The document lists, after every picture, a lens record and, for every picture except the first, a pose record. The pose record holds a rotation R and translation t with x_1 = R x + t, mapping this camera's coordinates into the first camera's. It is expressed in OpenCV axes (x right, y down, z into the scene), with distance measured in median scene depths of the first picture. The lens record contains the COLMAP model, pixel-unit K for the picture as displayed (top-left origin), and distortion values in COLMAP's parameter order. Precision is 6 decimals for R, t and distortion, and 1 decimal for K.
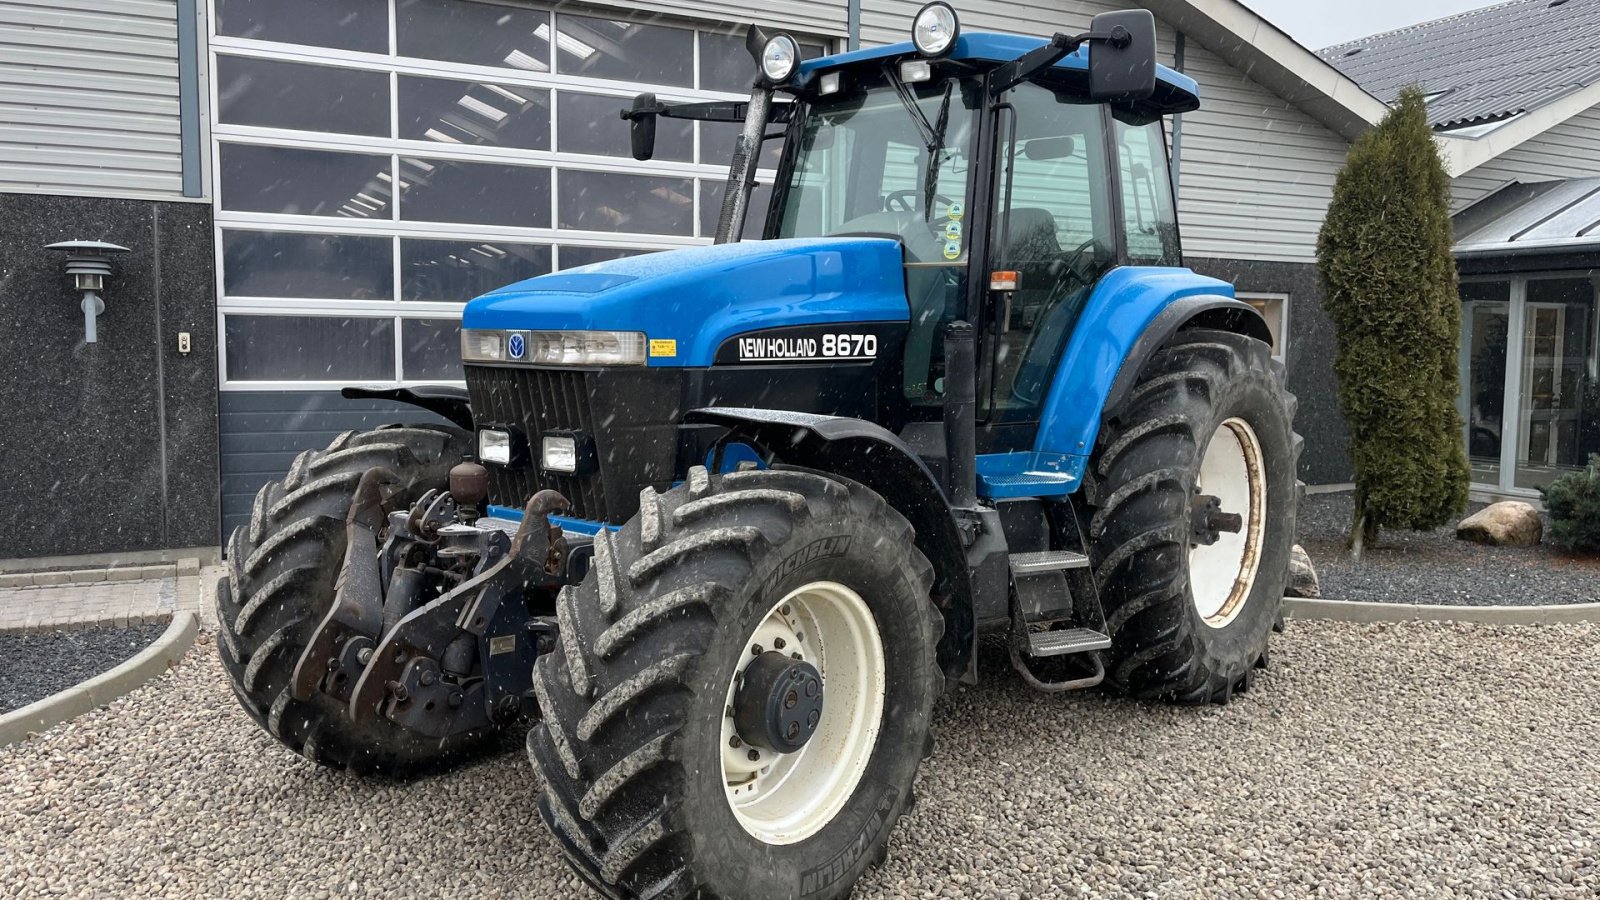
lens RADIAL K [[1216.6, 0, 783.1], [0, 1216.6, 435.2], [0, 0, 1]] dist [0.059112, -0.073415]
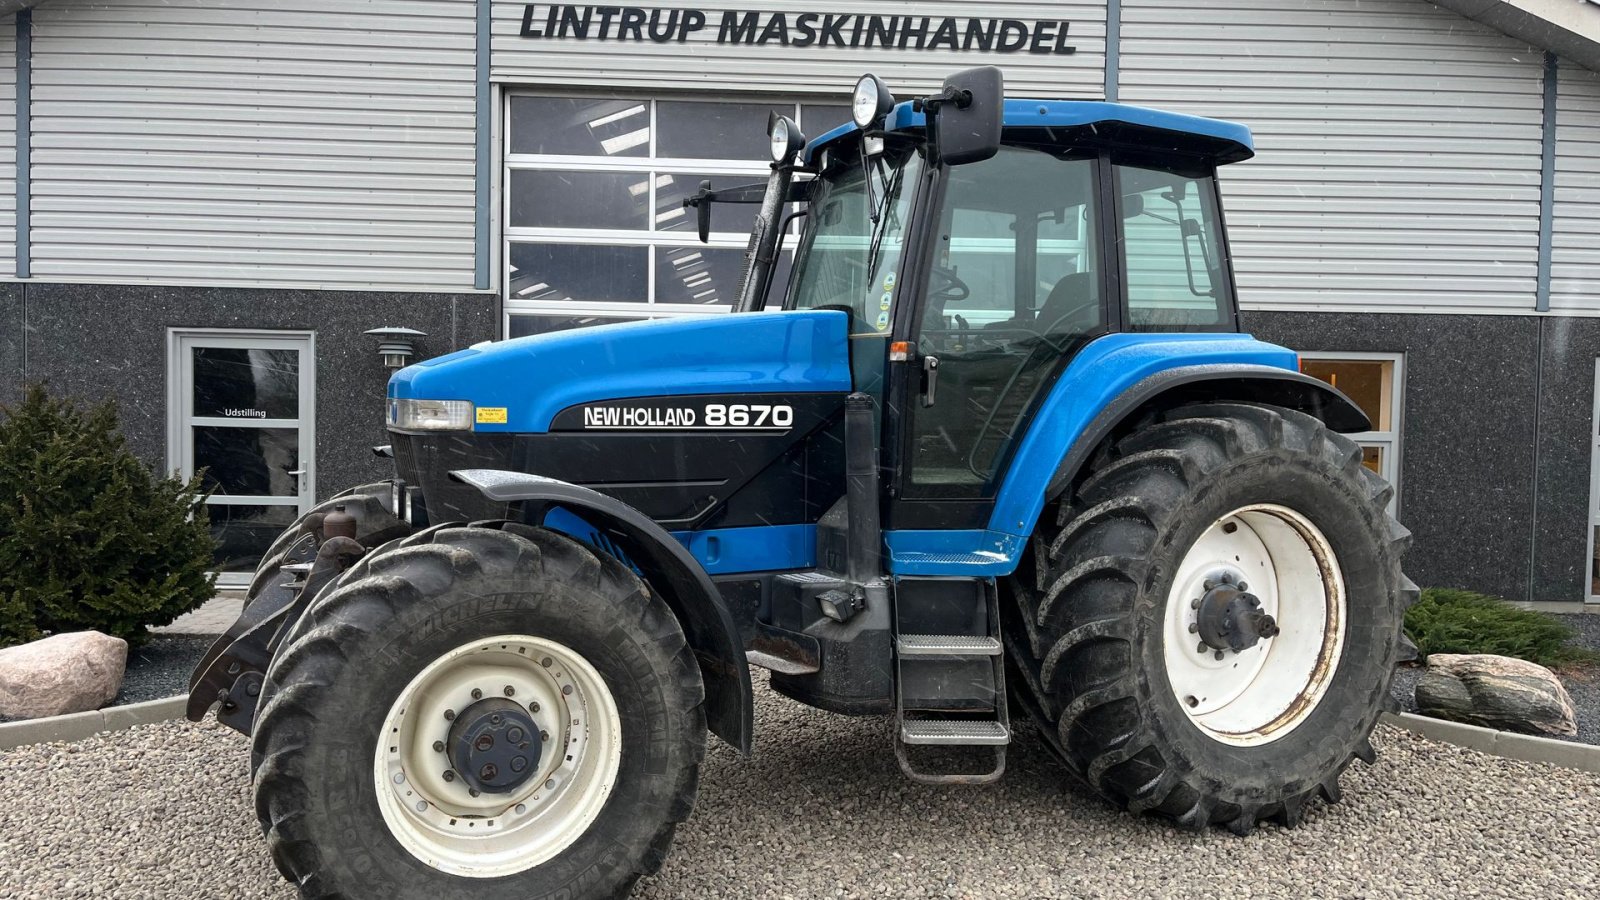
lens RADIAL K [[1216.6, 0, 792.5], [0, 1216.6, 450.1], [0, 0, 1]] dist [0.059112, -0.073415]
pose [[0.912345, 0.020727, -0.408898, 0.466167], [-0.039691, 0.998491, -0.037946, -0.006949], [0.407495, 0.050849, 0.911791, 0.077051]]
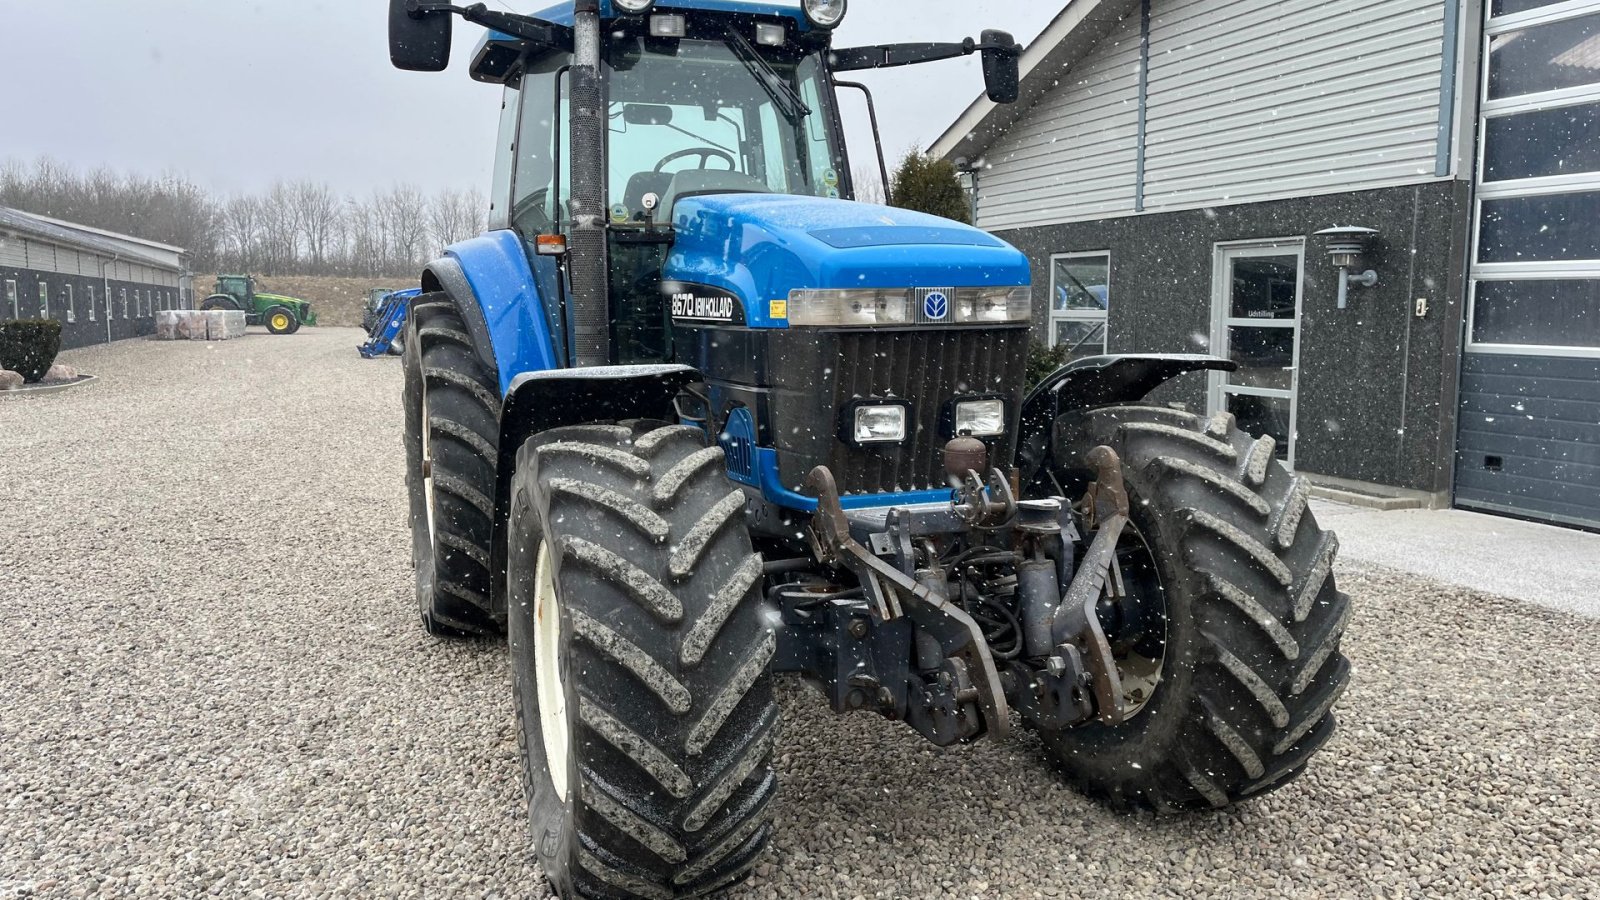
lens RADIAL K [[1216.6, 0, 766.1], [0, 1216.6, 435.7], [0, 0, 1]] dist [0.059112, -0.073415]
pose [[-0.096942, 0.095357, -0.990712, 1.154010], [-0.073577, 0.991990, 0.102680, -0.049543], [0.992567, 0.082848, -0.089149, 0.840365]]
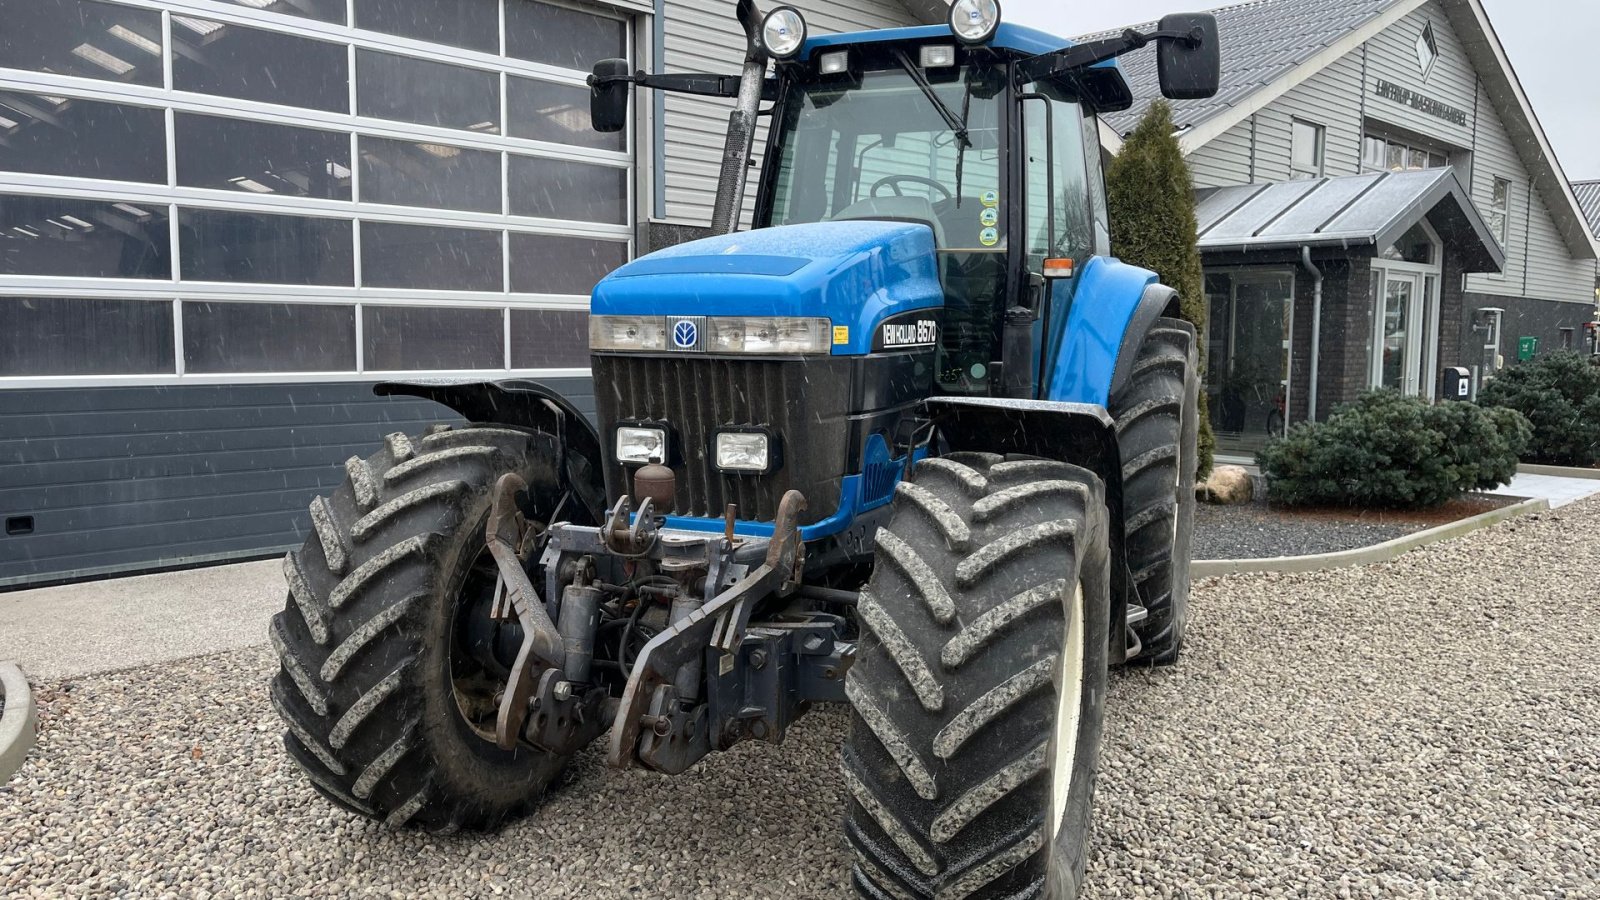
lens RADIAL K [[1216.6, 0, 783.7], [0, 1216.6, 434.2], [0, 0, 1]] dist [0.059112, -0.073415]
pose [[0.947740, -0.029614, 0.317667, -0.340037], [0.026293, 0.999546, 0.014735, -0.007798], [-0.317959, -0.005612, 0.948088, 0.094140]]
